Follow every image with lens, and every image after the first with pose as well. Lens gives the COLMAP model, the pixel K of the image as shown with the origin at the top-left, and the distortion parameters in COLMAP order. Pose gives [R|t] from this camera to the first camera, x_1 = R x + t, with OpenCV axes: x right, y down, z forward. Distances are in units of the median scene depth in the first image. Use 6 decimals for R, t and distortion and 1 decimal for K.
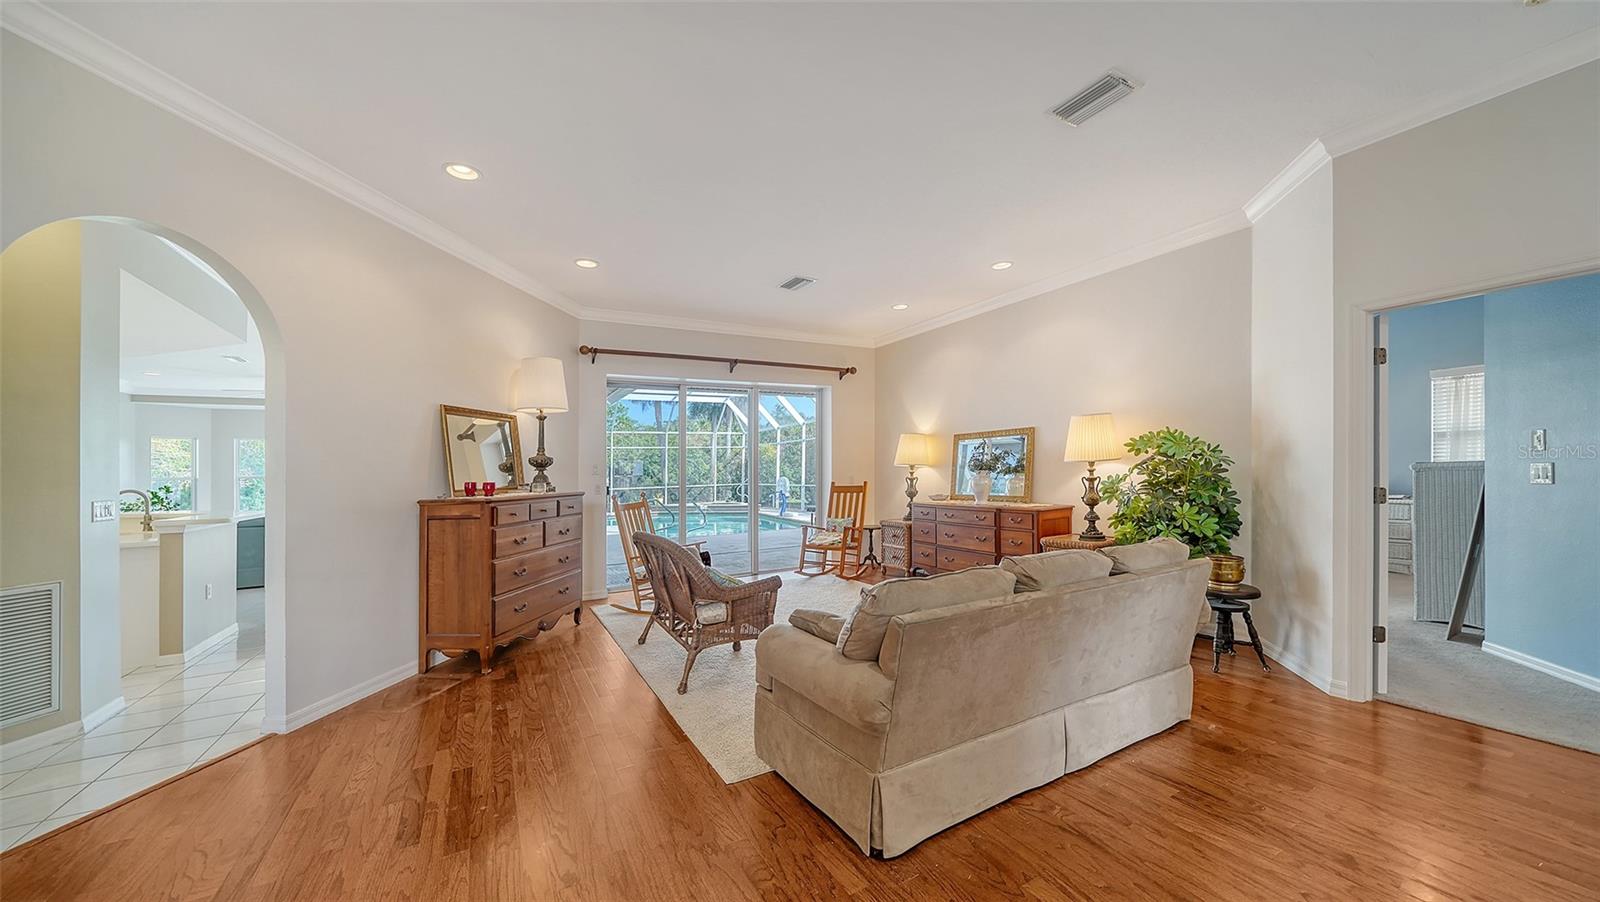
lens RADIAL K [[580.8, 0, 809.0], [0, 580.8, 477.3], [0, 0, 1]] dist [-0.001417, -0.000627]
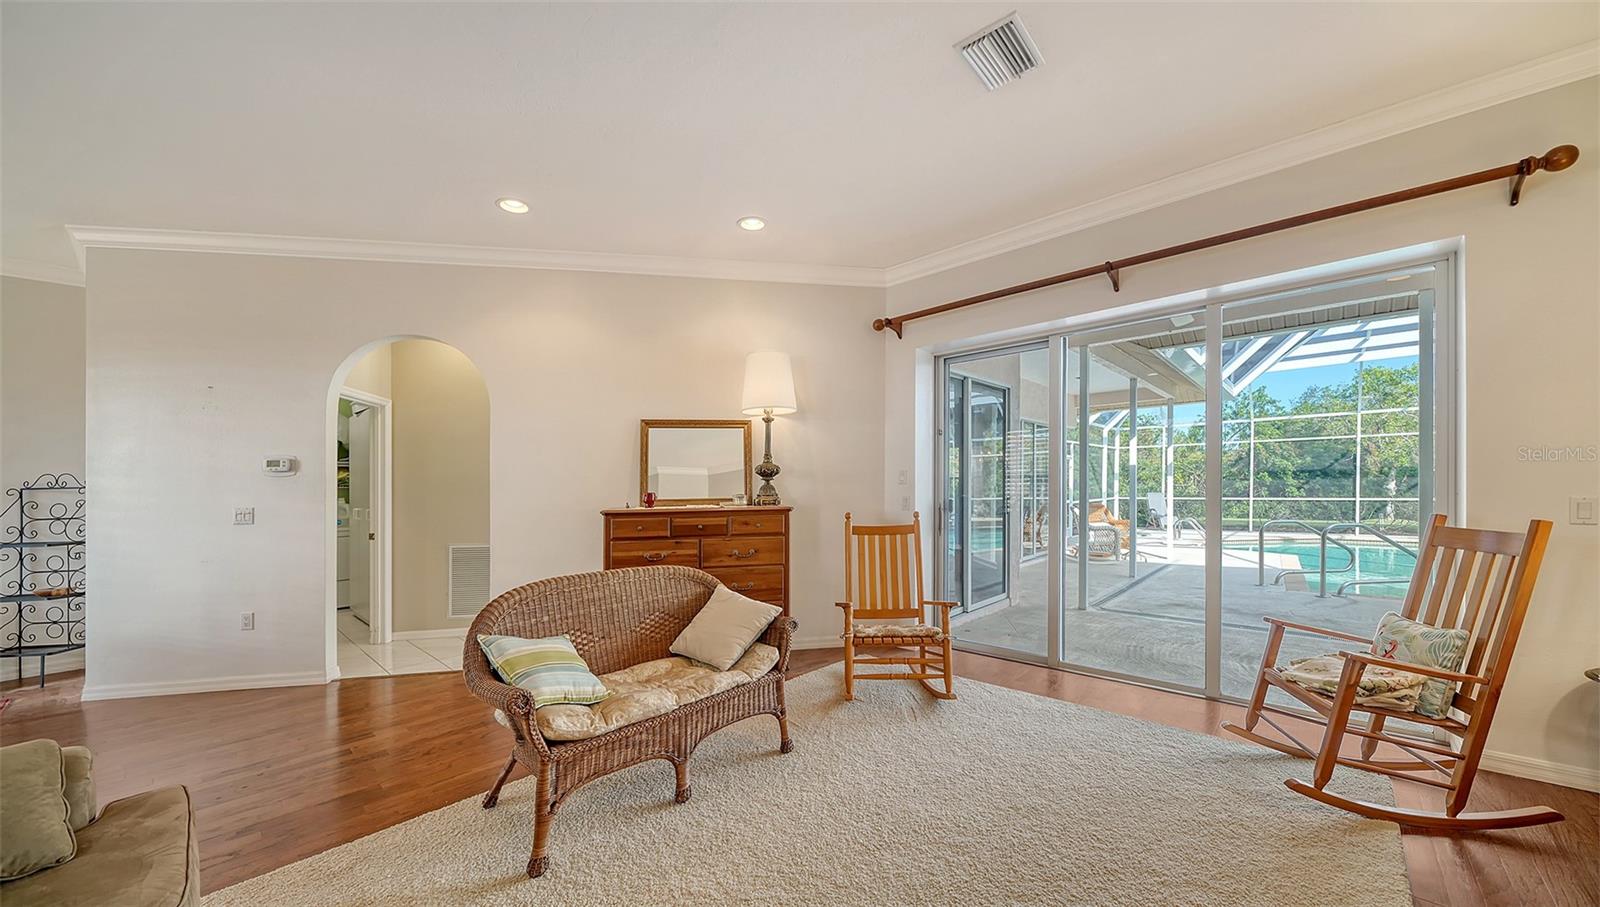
lens RADIAL K [[580.8, 0, 809.0], [0, 580.8, 479.8], [0, 0, 1]] dist [-0.001417, -0.000627]
pose [[0.298443, 0.000136, -0.954428, 0.384529], [-0.003101, 0.999995, -0.000828, -0.011894], [0.954422, 0.003207, 0.298442, 0.792306]]
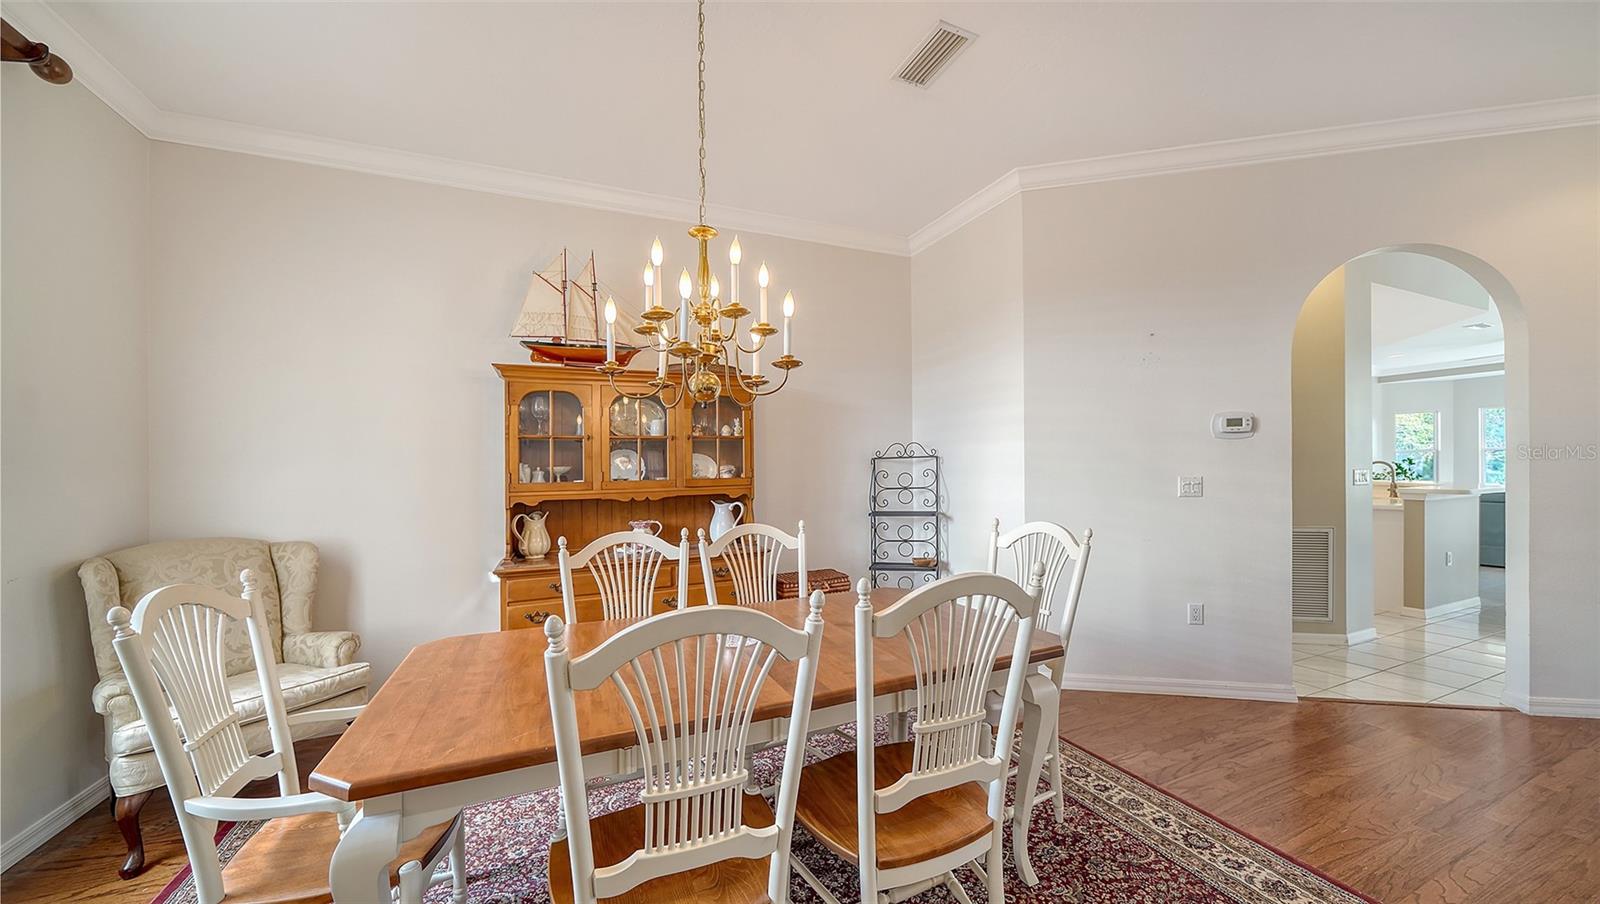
lens RADIAL K [[580.8, 0, 809.0], [0, 580.8, 478.3], [0, 0, 1]] dist [-0.001417, -0.000627]
pose [[-0.069207, 0.026104, -0.997261, 0.084920], [0.023686, 0.999419, 0.024516, 0.002205], [0.997321, -0.021924, -0.069785, -0.077427]]
